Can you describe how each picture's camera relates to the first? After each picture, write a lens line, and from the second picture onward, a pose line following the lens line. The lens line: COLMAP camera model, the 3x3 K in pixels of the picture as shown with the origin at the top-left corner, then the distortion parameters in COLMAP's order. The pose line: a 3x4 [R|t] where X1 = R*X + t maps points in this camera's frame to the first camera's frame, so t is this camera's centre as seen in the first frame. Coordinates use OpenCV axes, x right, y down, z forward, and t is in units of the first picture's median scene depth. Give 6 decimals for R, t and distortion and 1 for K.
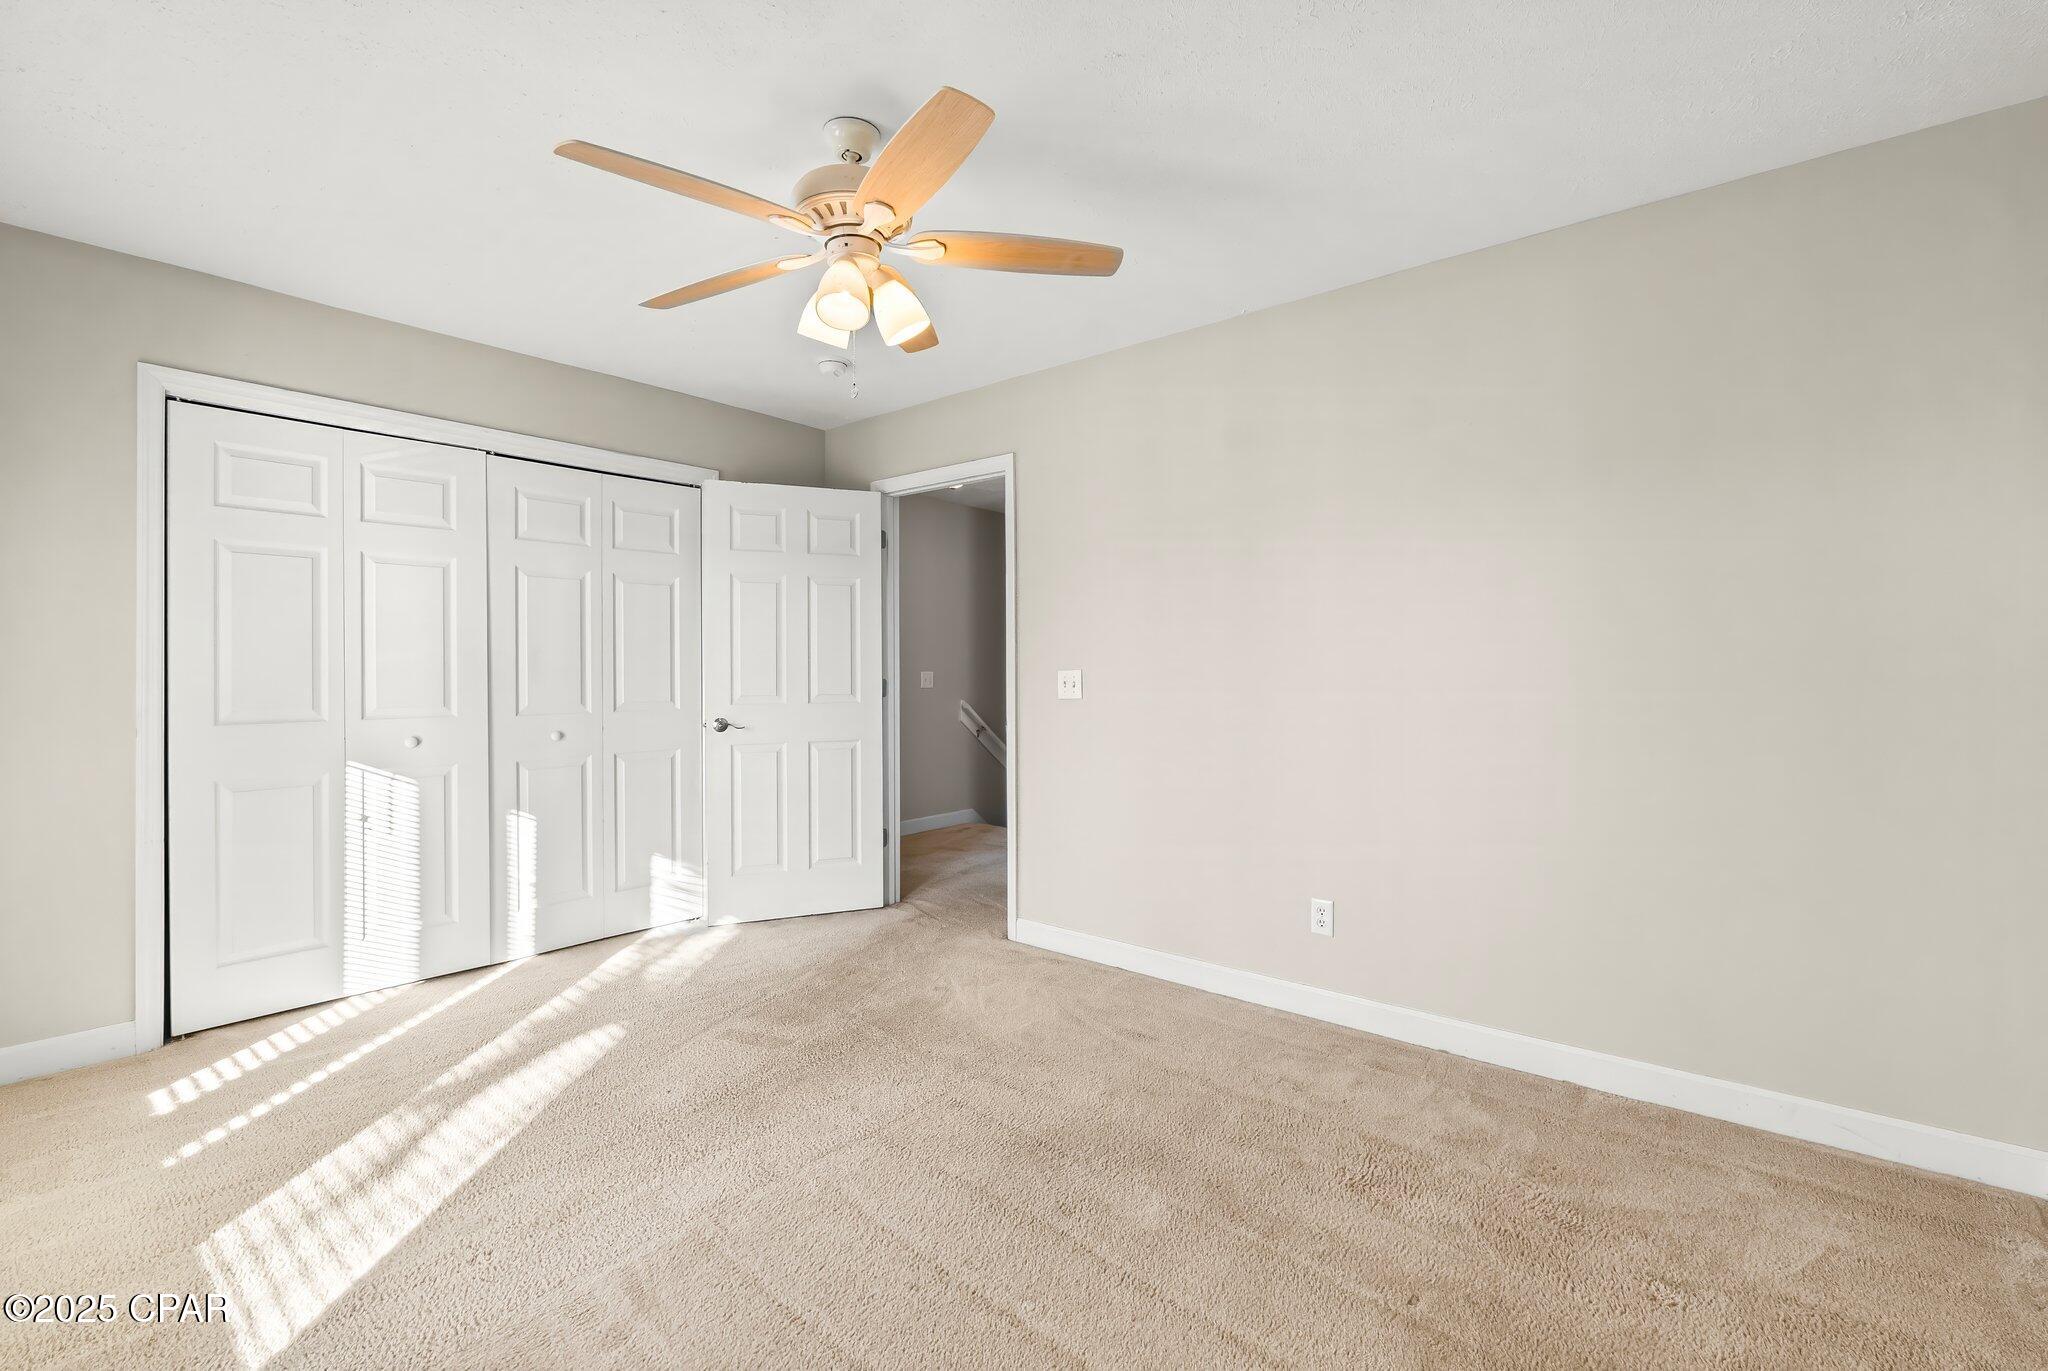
lens RADIAL K [[882.1, 0, 1030.8], [0, 882.1, 676.2], [0, 0, 1]] dist [-0.008071, 0.000024]
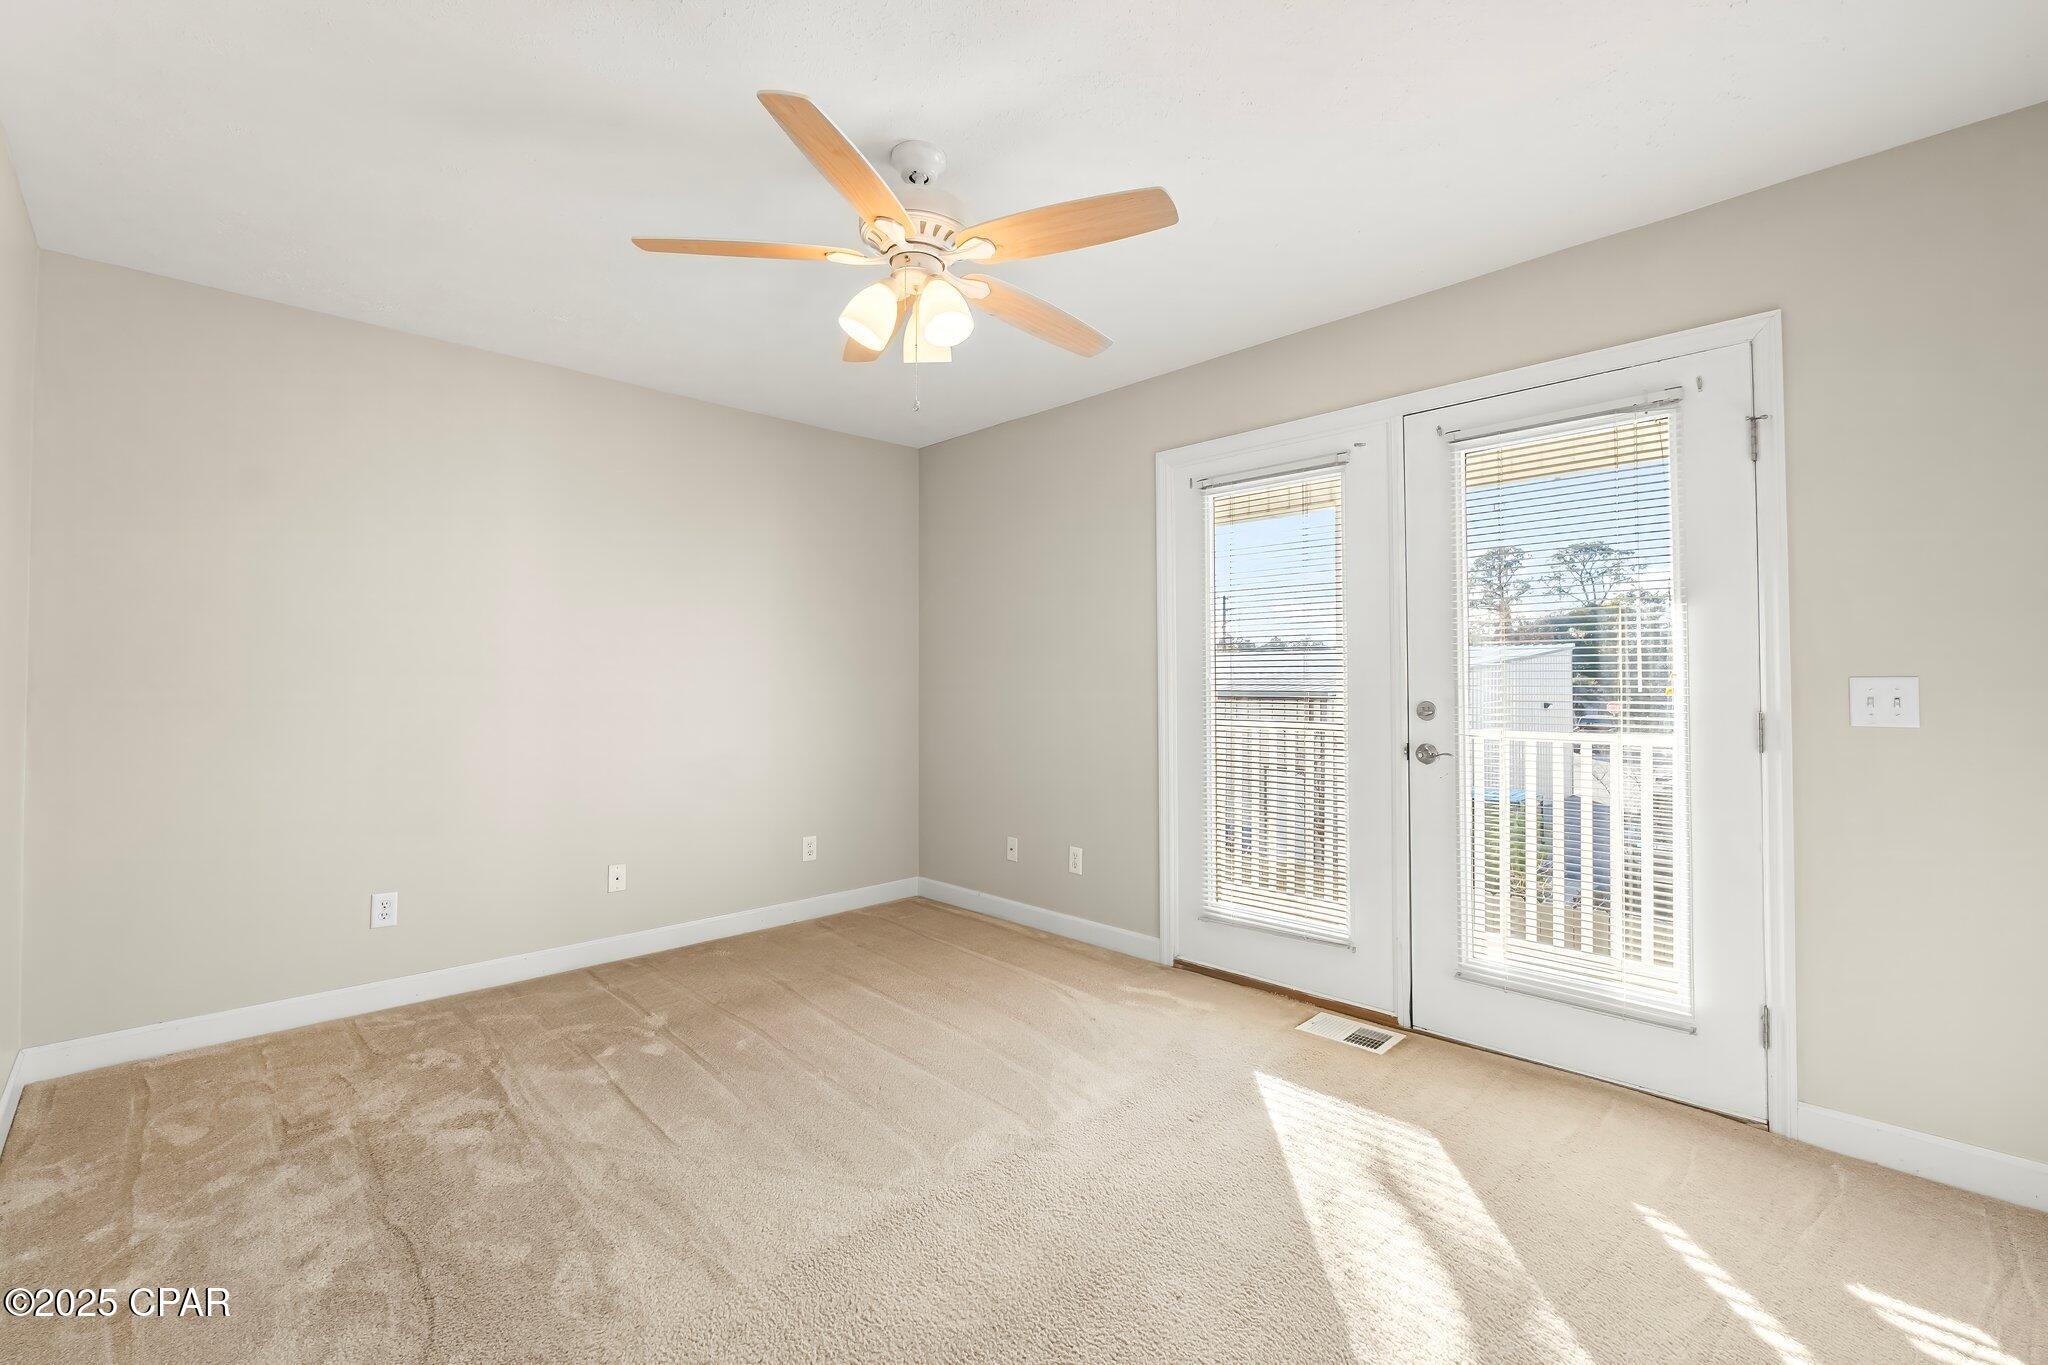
lens RADIAL K [[882.1, 0, 1030.8], [0, 882.1, 673.2], [0, 0, 1]] dist [-0.008071, 0.000024]
pose [[-0.997655, 0.001203, 0.068434, -0.364630], [0.000494, 0.999946, -0.010371, -0.021355], [-0.068442, -0.010313, -0.997602, 1.918618]]
